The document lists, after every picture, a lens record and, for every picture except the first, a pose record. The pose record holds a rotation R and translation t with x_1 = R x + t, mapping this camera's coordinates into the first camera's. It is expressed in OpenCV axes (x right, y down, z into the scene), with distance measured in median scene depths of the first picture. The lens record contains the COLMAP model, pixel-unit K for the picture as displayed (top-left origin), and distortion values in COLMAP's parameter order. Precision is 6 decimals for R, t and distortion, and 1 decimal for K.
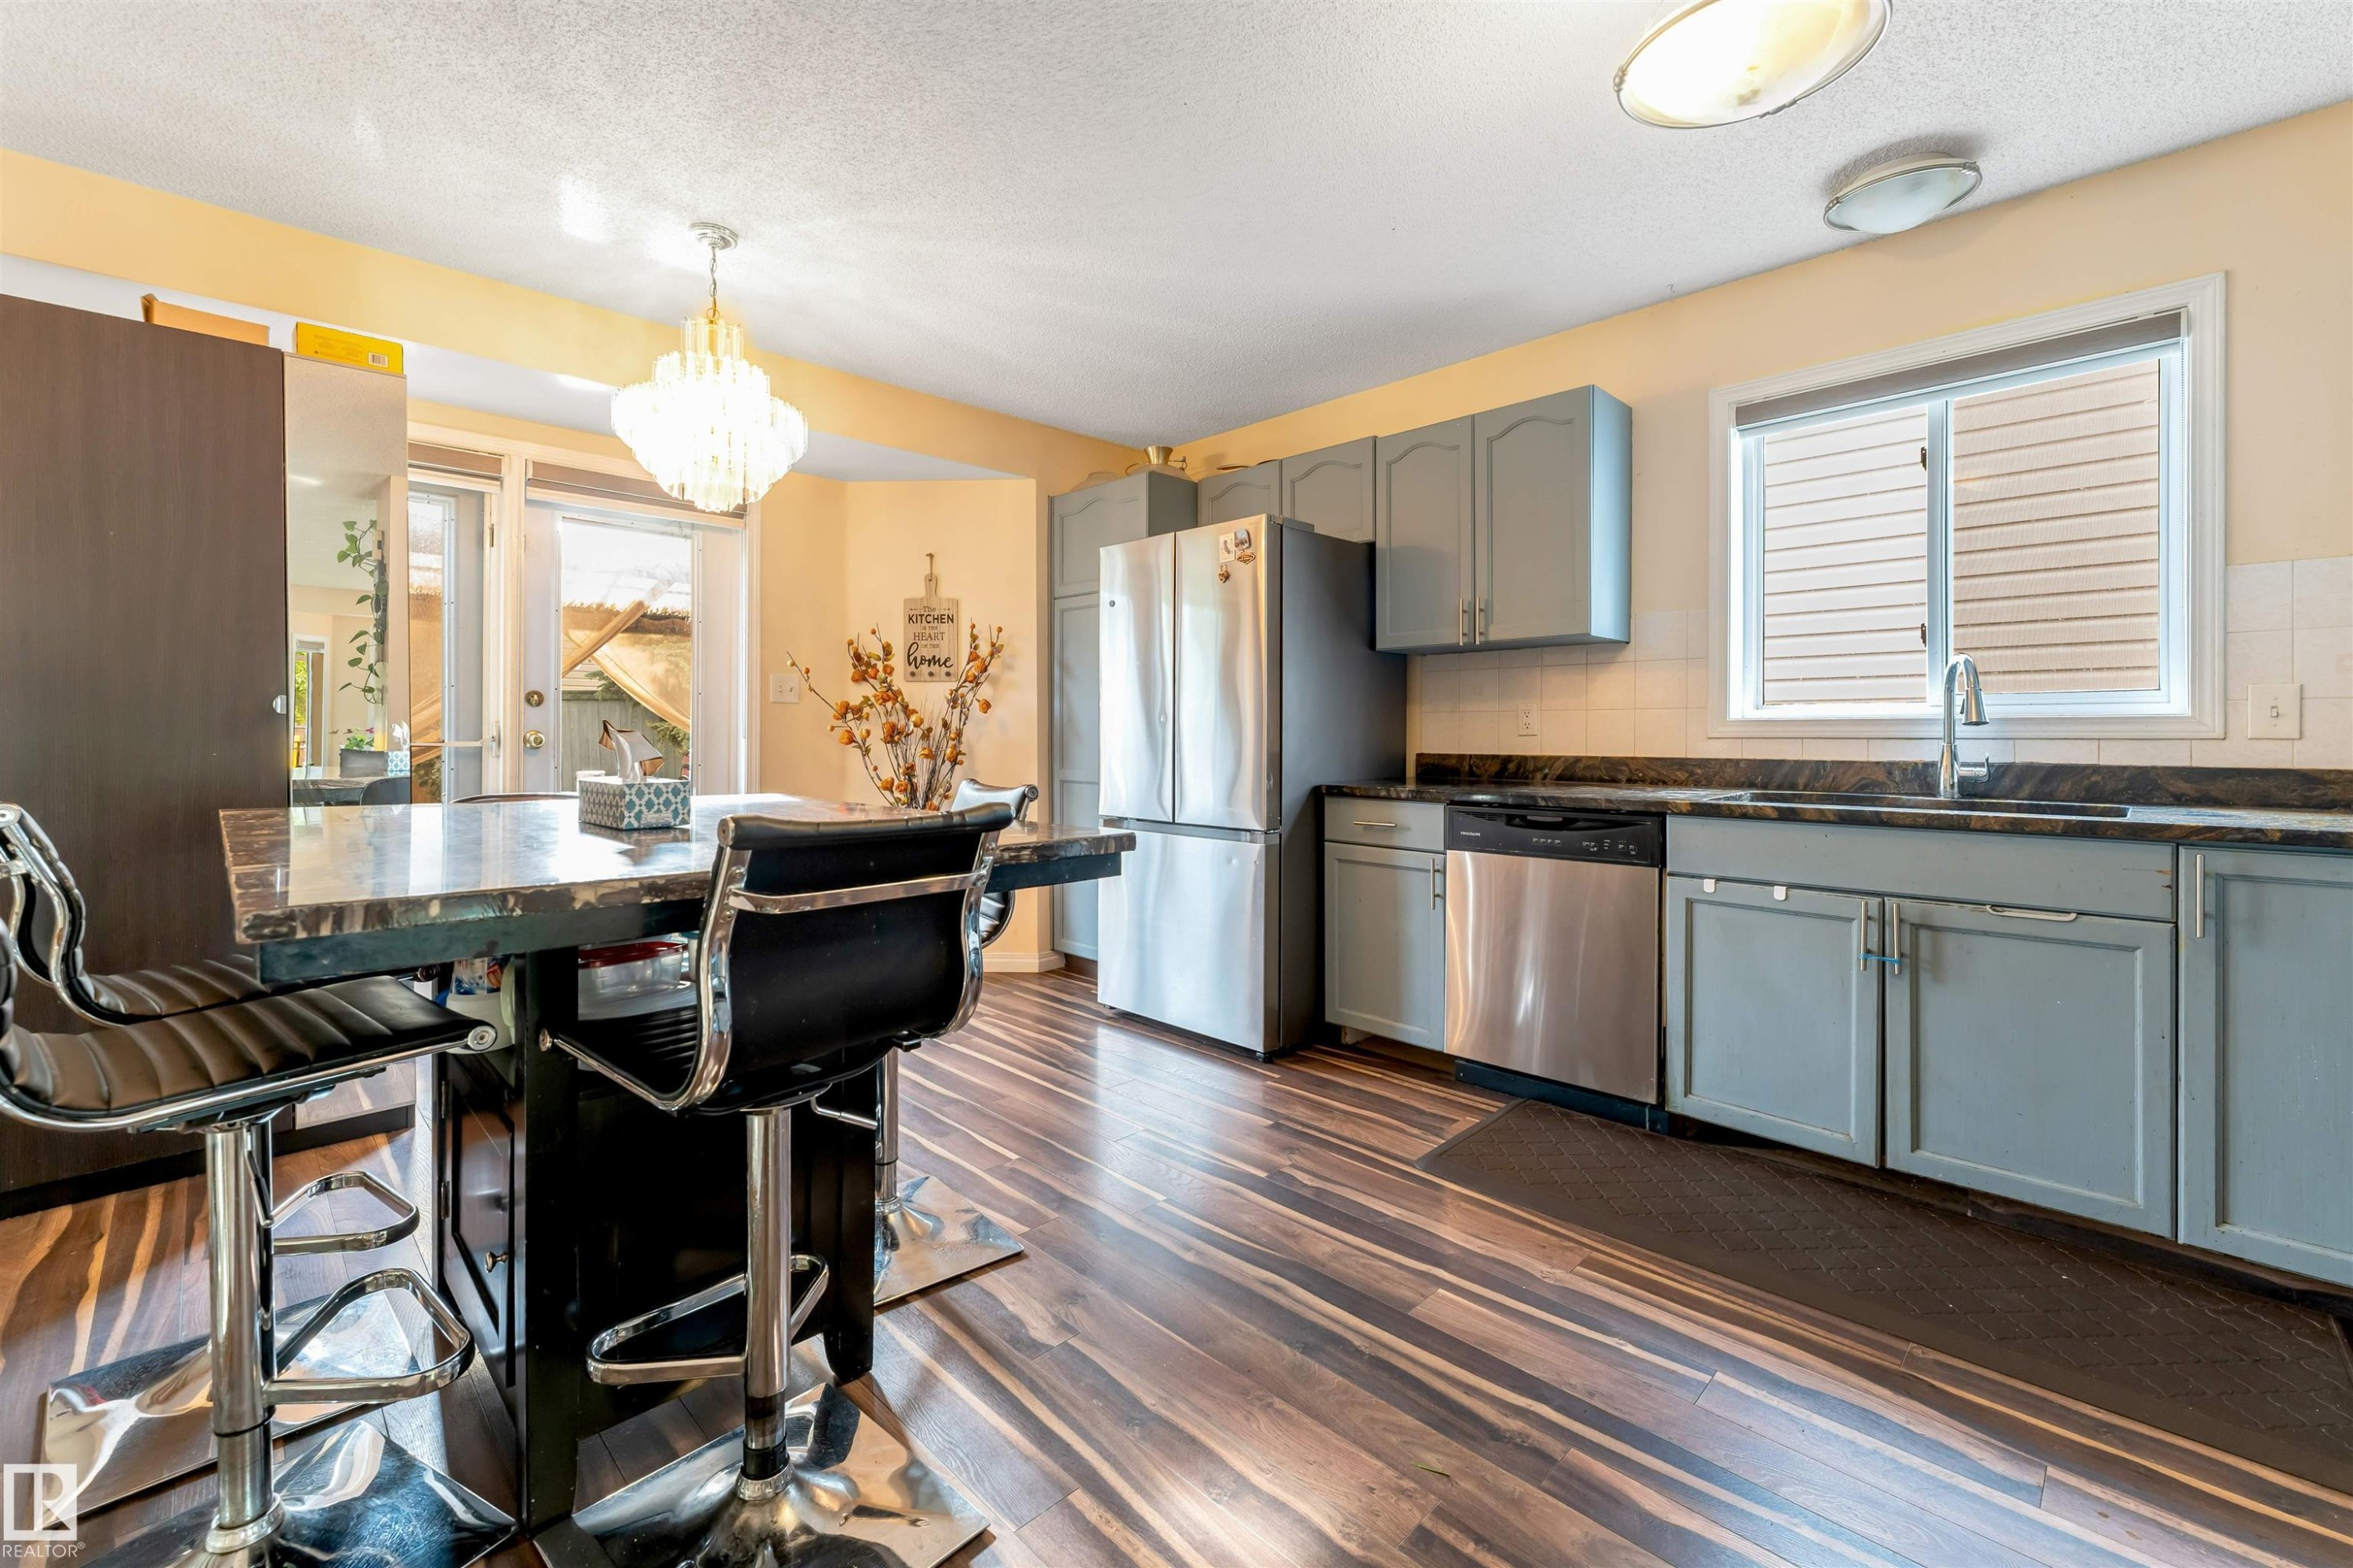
lens RADIAL K [[984.6, 0, 1172.8], [0, 984.6, 774.4], [0, 0, 1]] dist [-0.001848, -0.000144]
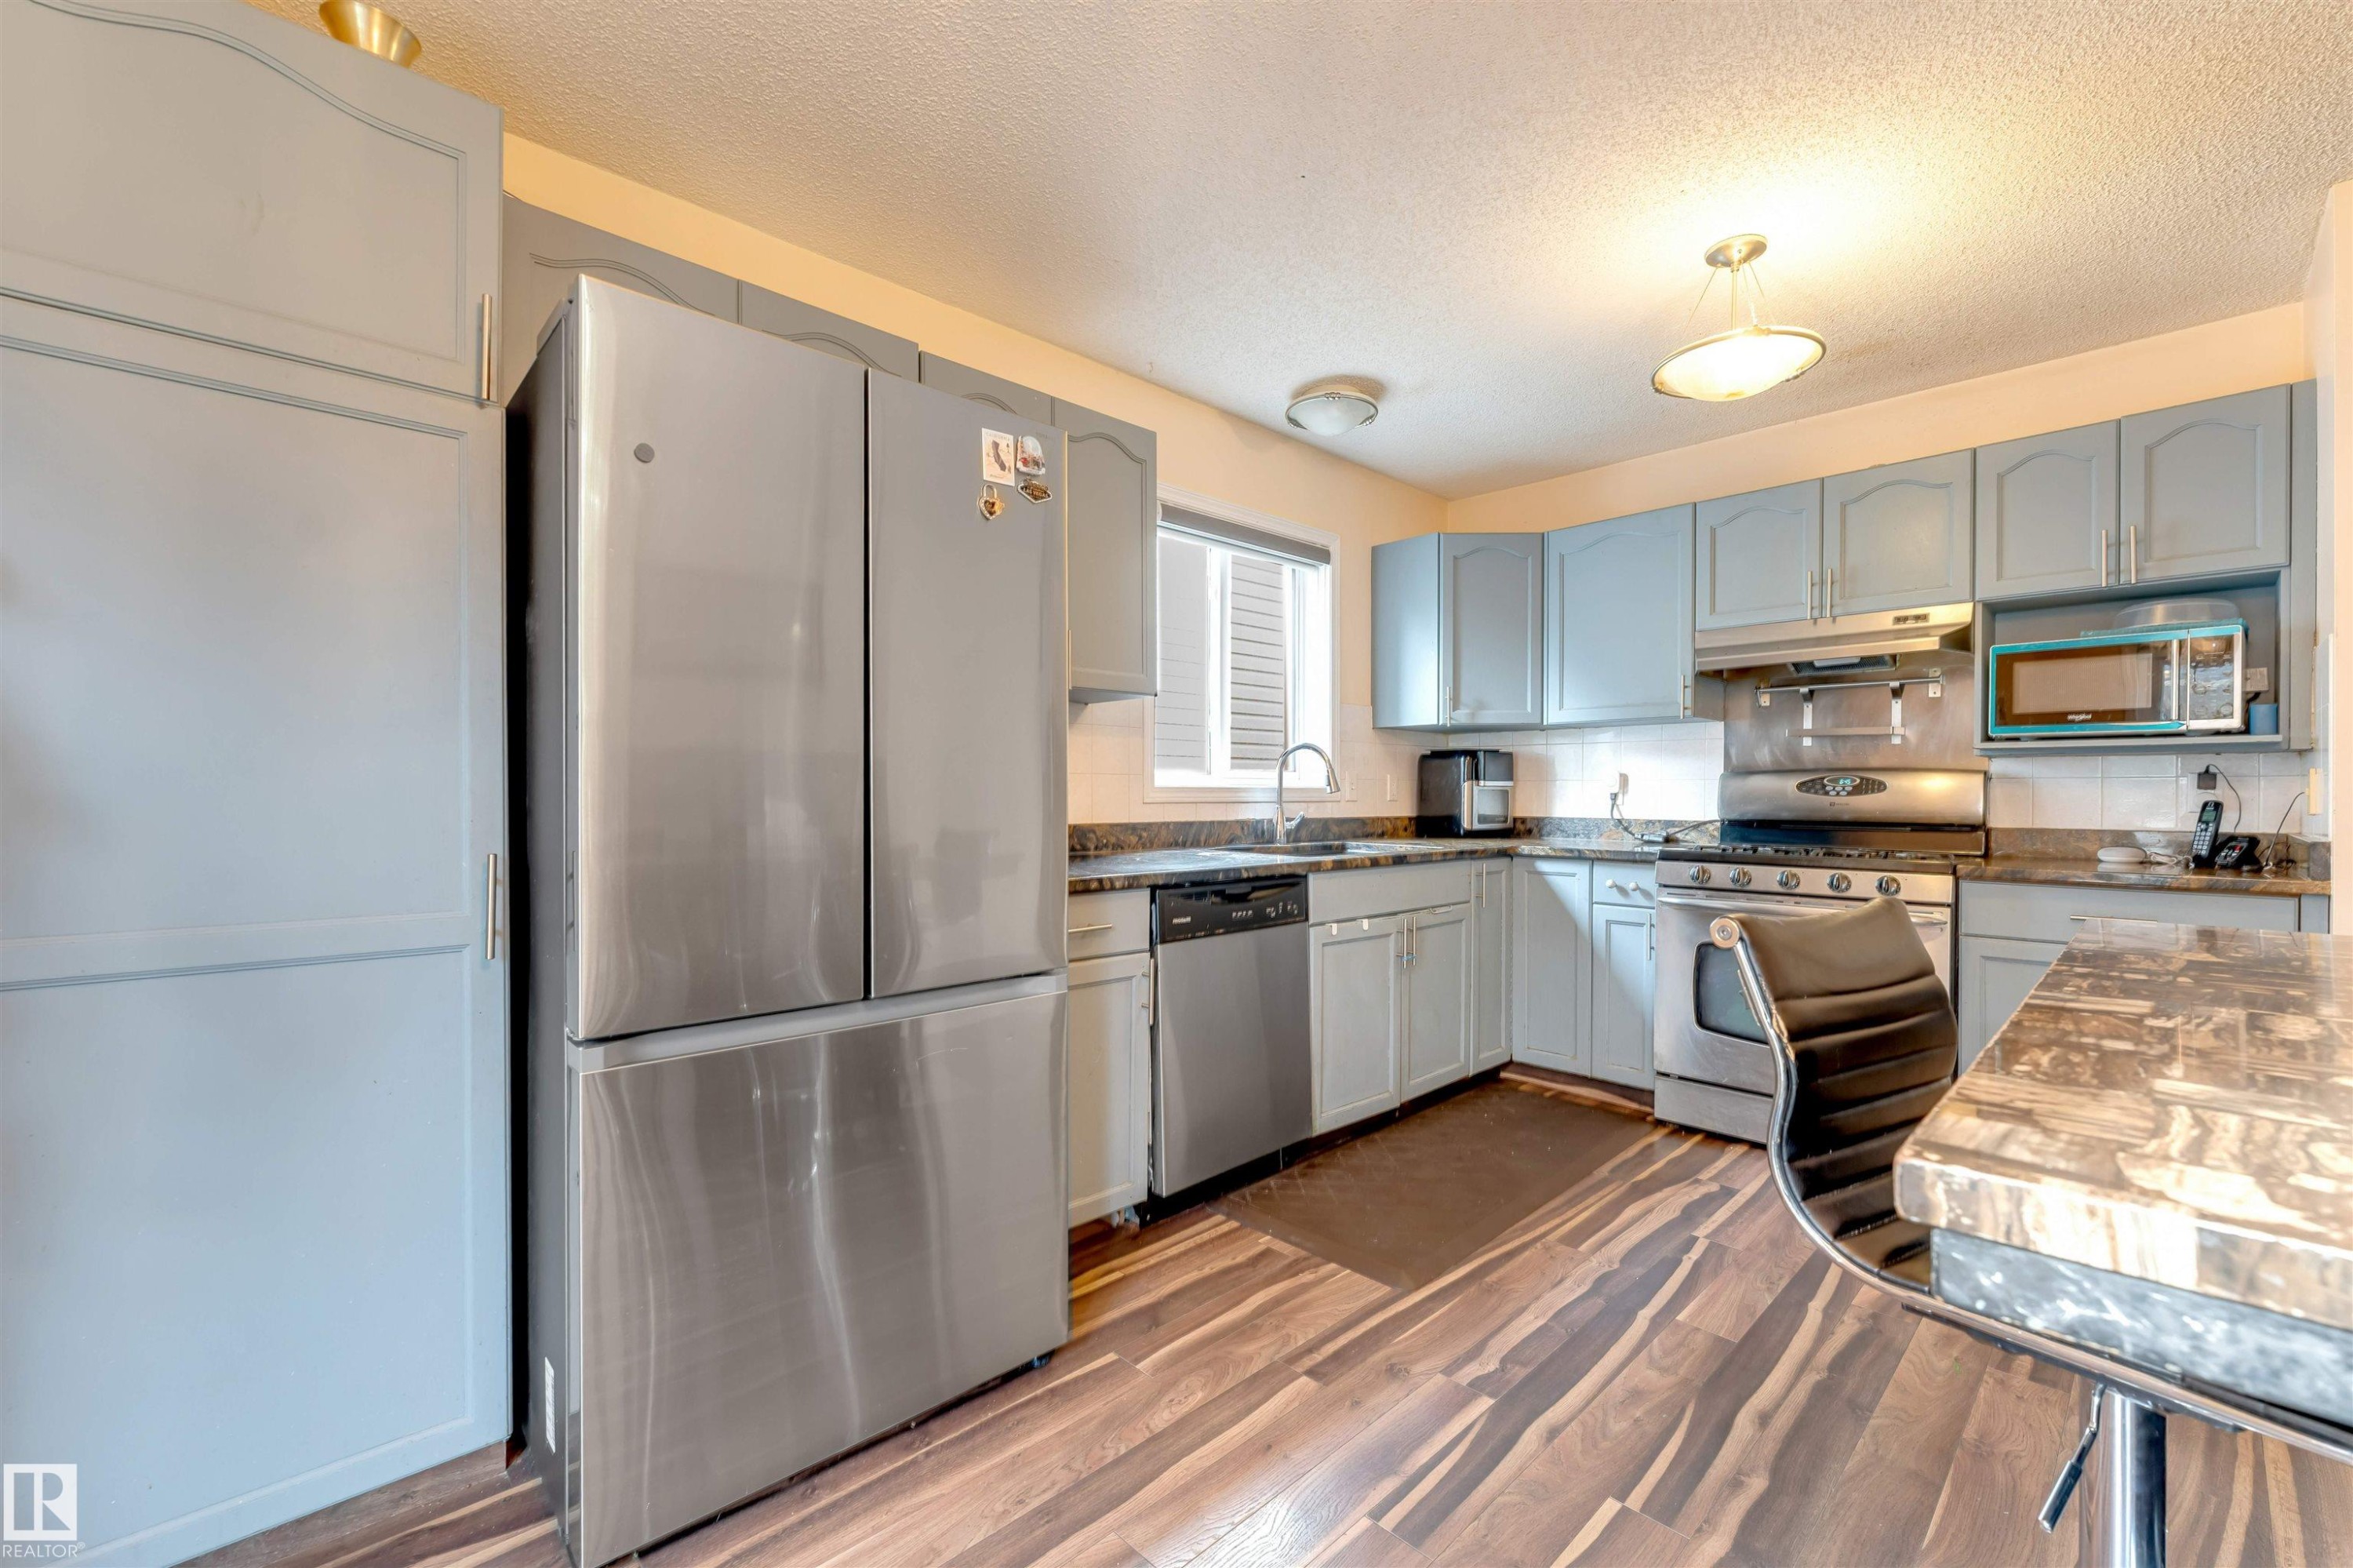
lens RADIAL K [[947.6, 0, 1171.3], [0, 947.6, 814.8], [0, 0, 1]] dist [0.000236, 0.000096]
pose [[0.035810, -0.022045, 0.999115, -0.582999], [0.039395, 0.999011, 0.020630, -0.053579], [-0.998582, 0.038622, 0.036643, 1.127055]]
